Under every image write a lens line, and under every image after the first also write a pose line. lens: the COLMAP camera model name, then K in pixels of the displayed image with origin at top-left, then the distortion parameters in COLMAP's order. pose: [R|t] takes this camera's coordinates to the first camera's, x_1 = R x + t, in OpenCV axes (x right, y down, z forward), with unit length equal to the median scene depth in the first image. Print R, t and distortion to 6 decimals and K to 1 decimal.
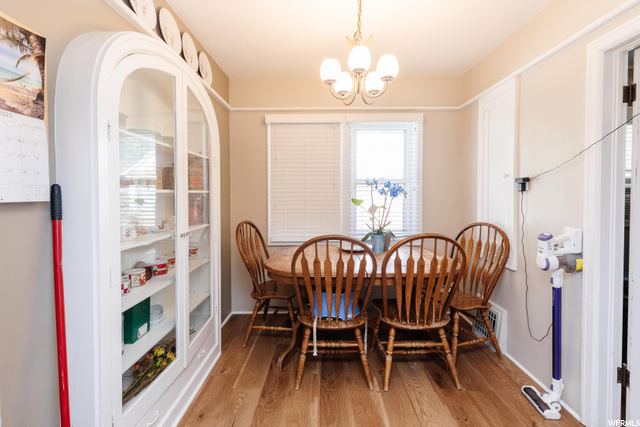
lens RADIAL K [[292.8, 0, 319.8], [0, 292.8, 194.9], [0, 0, 1]] dist [0.001299, 0.000157]
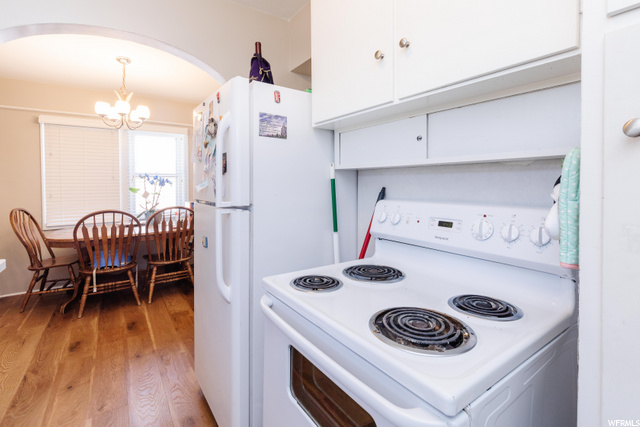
lens RADIAL K [[297.6, 0, 321.3], [0, 297.6, 187.5], [0, 0, 1]] dist [0.000707, 0.000316]
pose [[0.811172, -0.012043, 0.584684, 0.037145], [0.010123, 0.999927, 0.006551, 0.015943], [-0.584721, 0.000605, 0.811235, -0.862638]]
